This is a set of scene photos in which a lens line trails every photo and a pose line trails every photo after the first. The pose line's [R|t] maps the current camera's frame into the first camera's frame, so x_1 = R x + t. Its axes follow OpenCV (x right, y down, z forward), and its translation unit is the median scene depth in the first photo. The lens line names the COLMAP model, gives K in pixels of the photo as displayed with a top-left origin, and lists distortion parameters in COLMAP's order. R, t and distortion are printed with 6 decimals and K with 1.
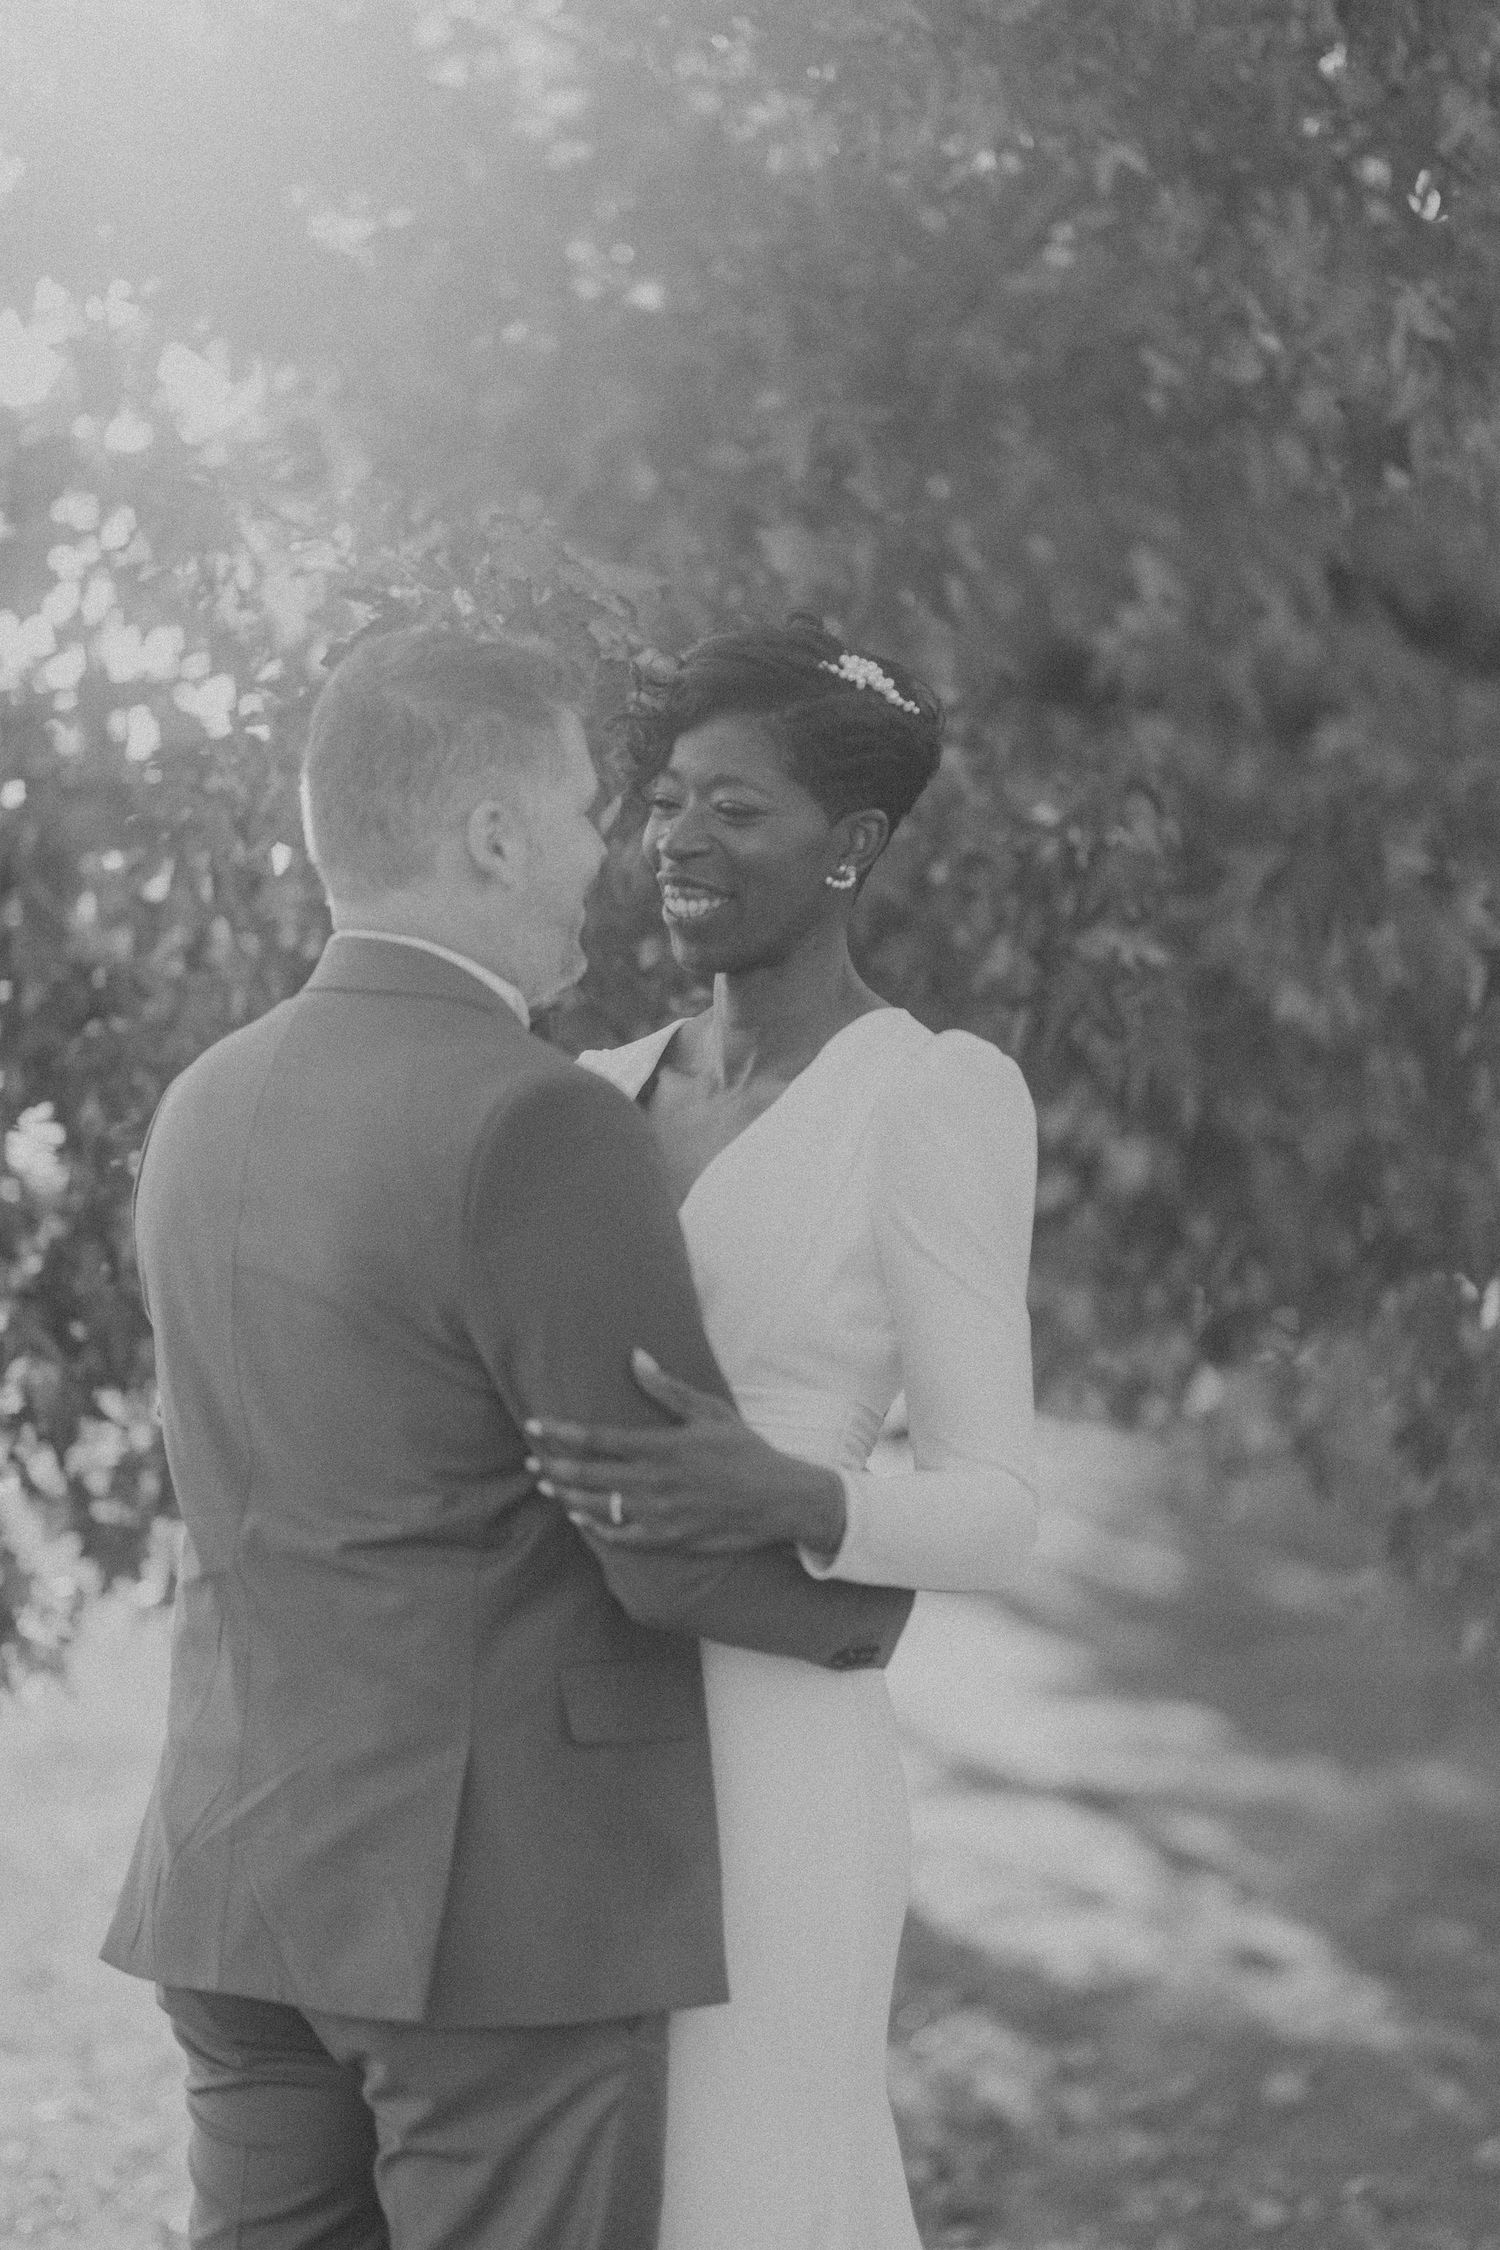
lens RADIAL K [[5434.0, 0, 800.4], [0, 5434.0, 1119.9], [0, 0, 1]] dist [2.100517, -0.187923]
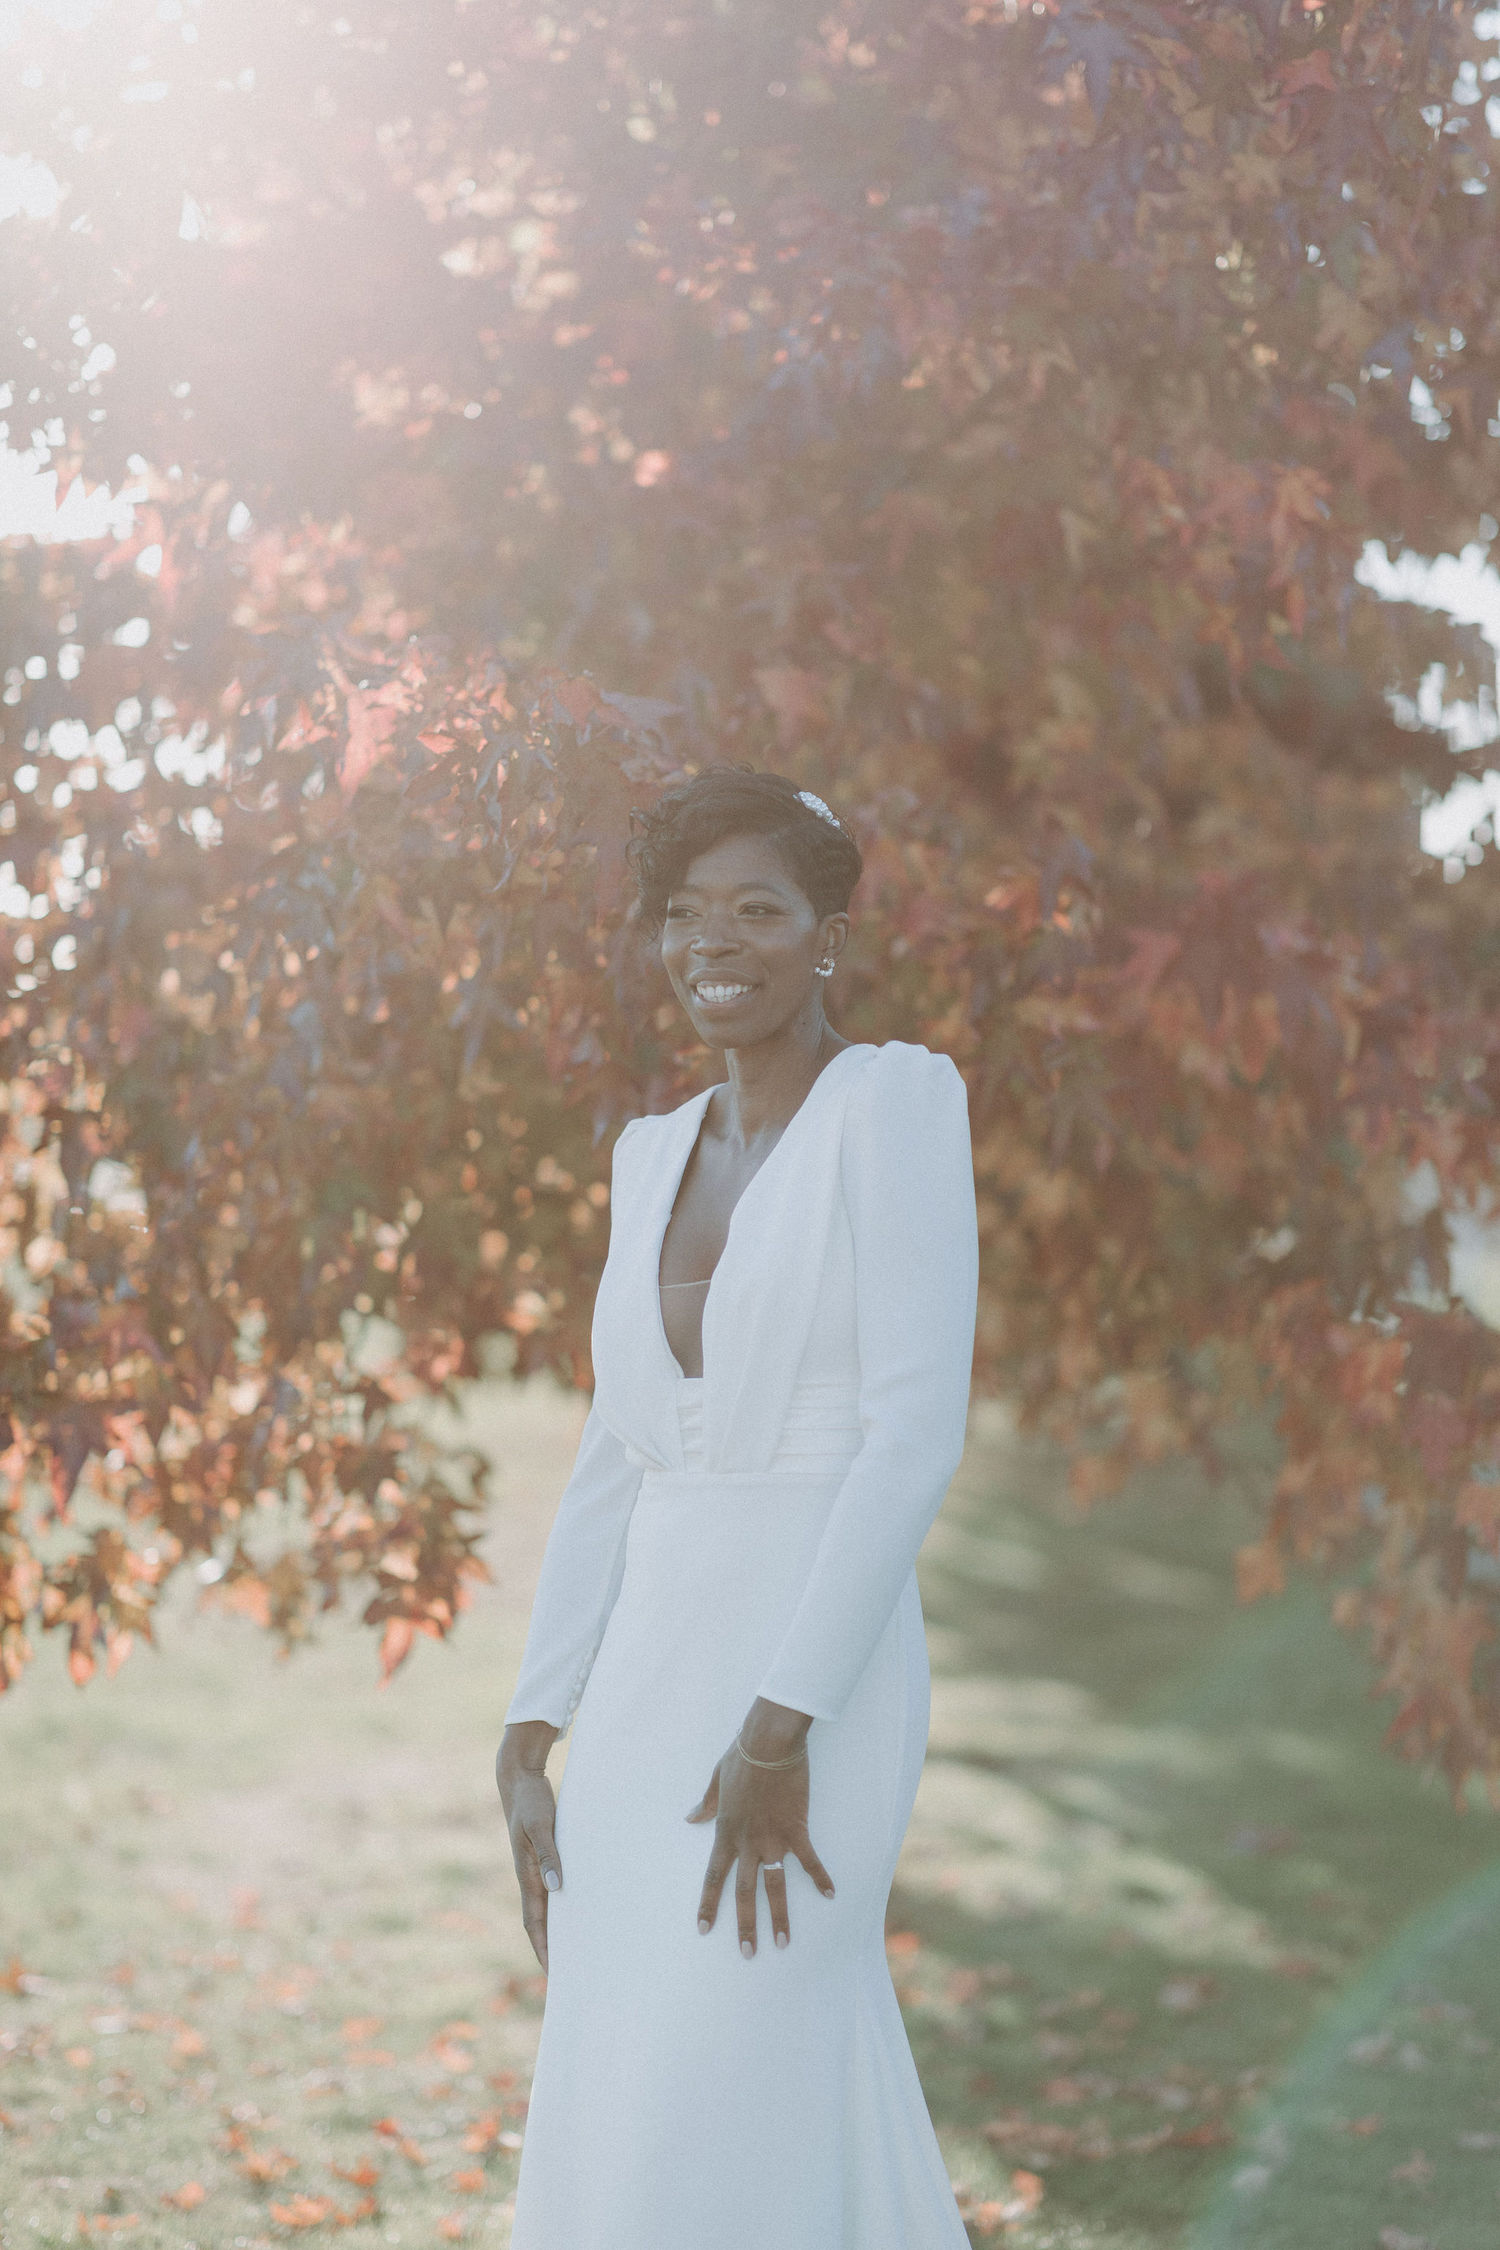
lens RADIAL K [[5517.5, 0, 751.0], [0, 5517.5, 1131.5], [0, 0, 1]] dist [2.586839, 17.408170]
pose [[0.999546, -0.001936, 0.030061, -0.040752], [0.001973, 0.999997, -0.001207, -0.004139], [-0.030058, 0.001266, 0.999547, -0.193952]]
